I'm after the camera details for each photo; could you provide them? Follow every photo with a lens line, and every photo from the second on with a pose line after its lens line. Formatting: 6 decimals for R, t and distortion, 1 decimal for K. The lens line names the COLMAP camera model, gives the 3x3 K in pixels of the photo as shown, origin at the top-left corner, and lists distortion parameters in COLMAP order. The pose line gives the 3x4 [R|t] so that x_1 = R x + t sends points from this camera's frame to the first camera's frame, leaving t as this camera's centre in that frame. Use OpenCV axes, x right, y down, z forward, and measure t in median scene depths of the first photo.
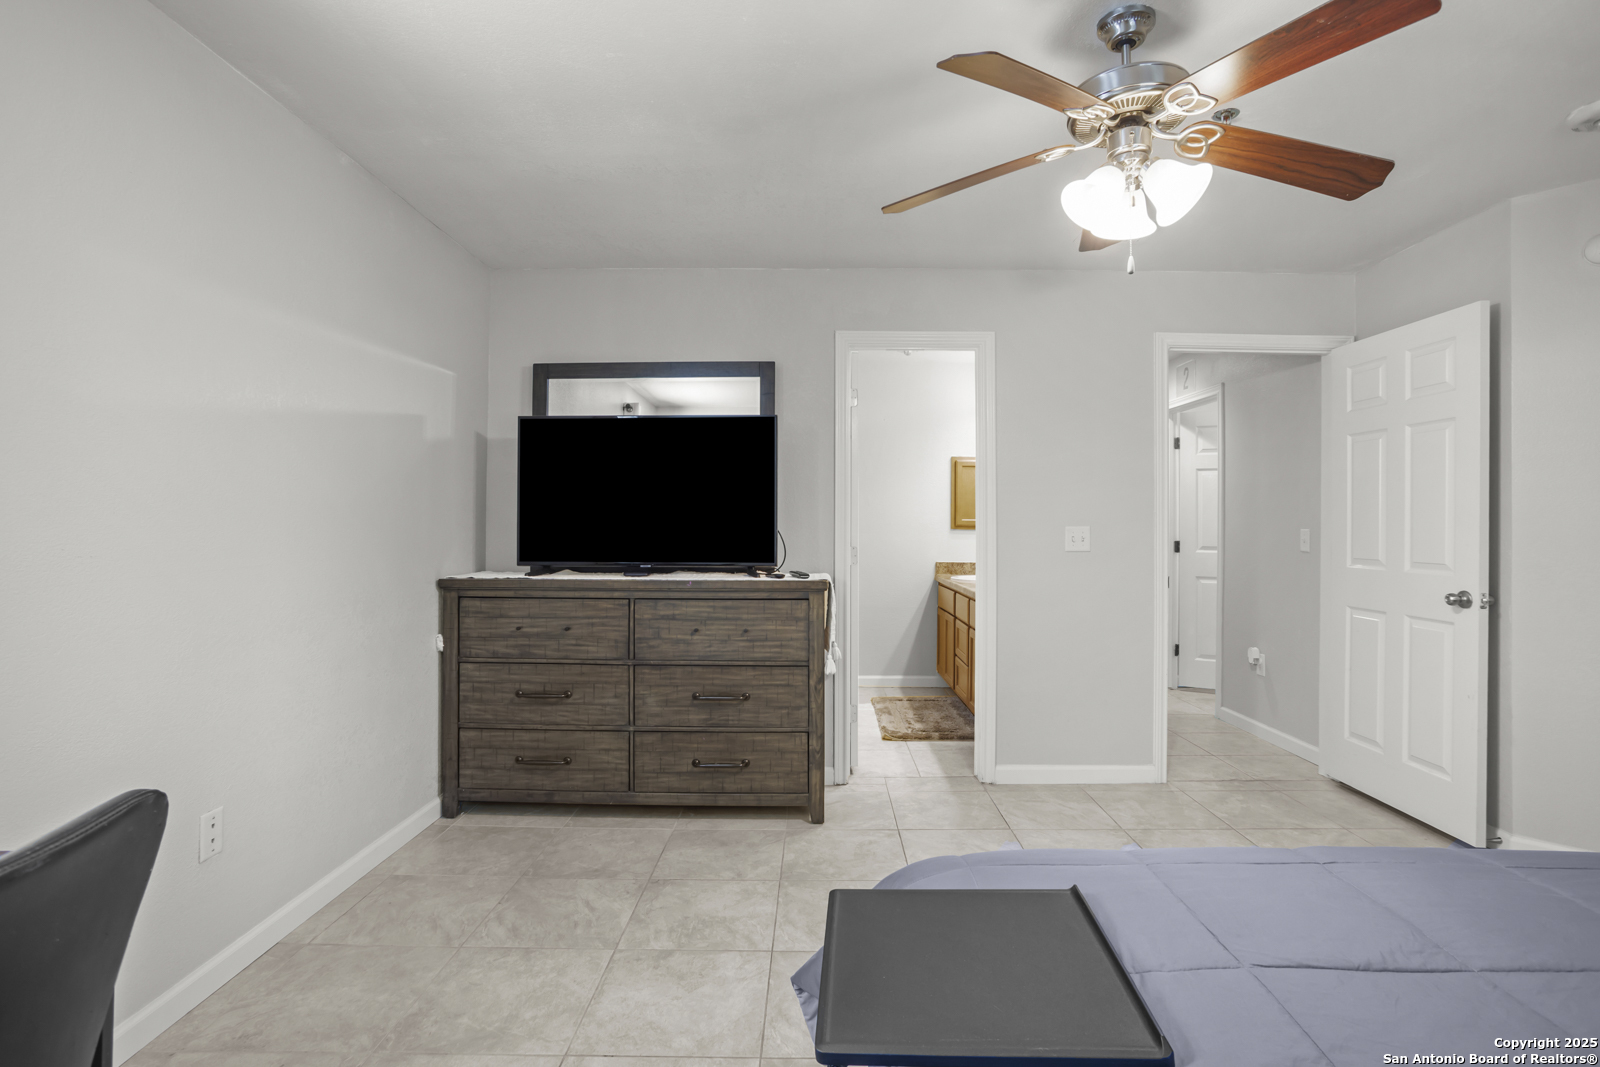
lens RADIAL K [[776.5, 0, 805.2], [0, 776.5, 529.4], [0, 0, 1]] dist [-0.078284, 0.034642]
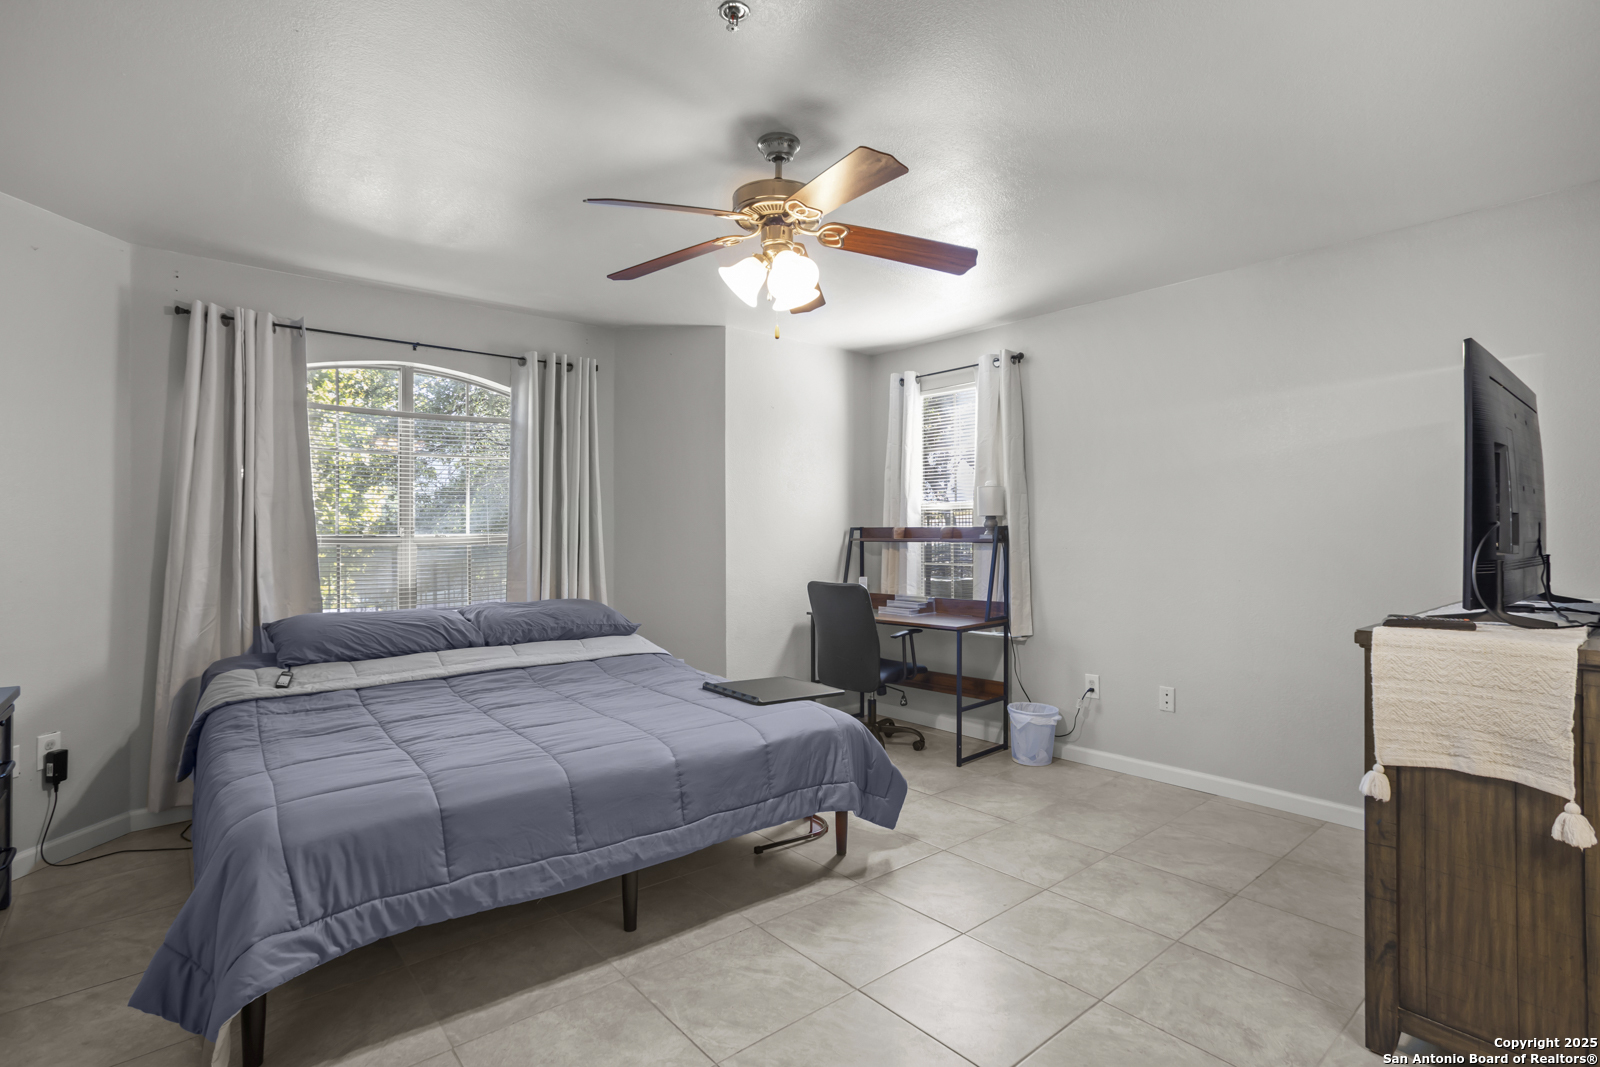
lens RADIAL K [[776.5, 0, 805.2], [0, 776.5, 529.4], [0, 0, 1]] dist [-0.078284, 0.034642]
pose [[-0.757945, -0.002078, -0.652315, 0.956280], [-0.000192, 0.999996, -0.002962, -0.012248], [0.652318, -0.002120, -0.757942, 1.540550]]
